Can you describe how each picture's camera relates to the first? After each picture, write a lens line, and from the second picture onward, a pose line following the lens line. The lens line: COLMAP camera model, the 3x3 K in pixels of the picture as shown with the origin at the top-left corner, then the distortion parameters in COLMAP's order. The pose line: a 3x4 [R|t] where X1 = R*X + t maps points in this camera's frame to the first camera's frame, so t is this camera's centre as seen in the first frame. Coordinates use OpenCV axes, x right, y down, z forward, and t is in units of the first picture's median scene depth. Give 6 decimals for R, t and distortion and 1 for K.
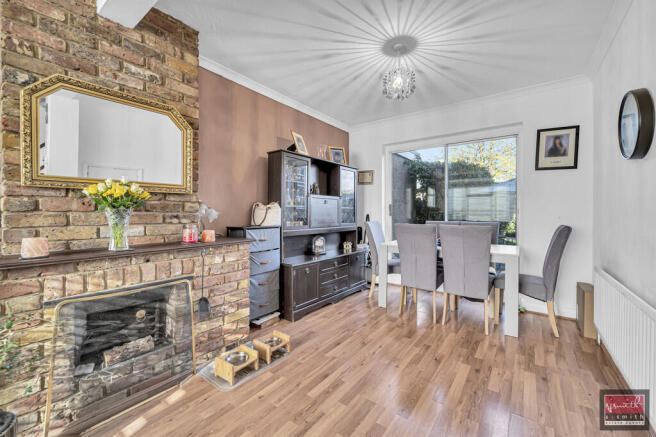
lens RADIAL K [[267.4, 0, 328.4], [0, 267.4, 214.4], [0, 0, 1]] dist [-0.001305, -0.000357]
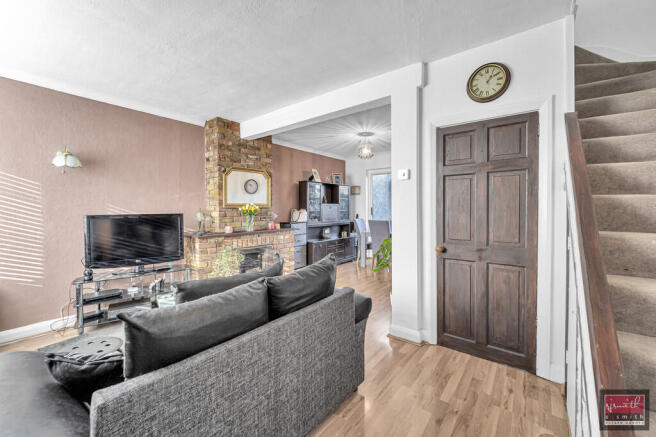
lens RADIAL K [[267.4, 0, 328.4], [0, 267.4, 214.4], [0, 0, 1]] dist [-0.001305, -0.000357]
pose [[0.999887, -0.005127, -0.014158, 0.001151], [0.005366, 0.999842, 0.016918, -0.068735], [0.014069, -0.016992, 0.999757, -1.544002]]
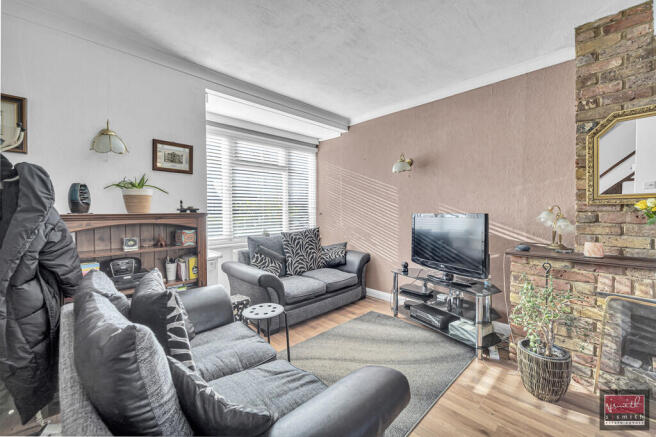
lens RADIAL K [[267.4, 0, 328.4], [0, 267.4, 214.4], [0, 0, 1]] dist [-0.001305, -0.000357]
pose [[-0.156002, 0.017370, -0.987604, 0.378778], [0.000988, 0.999848, 0.017430, -0.068834], [0.987756, 0.001744, -0.155996, -0.101514]]
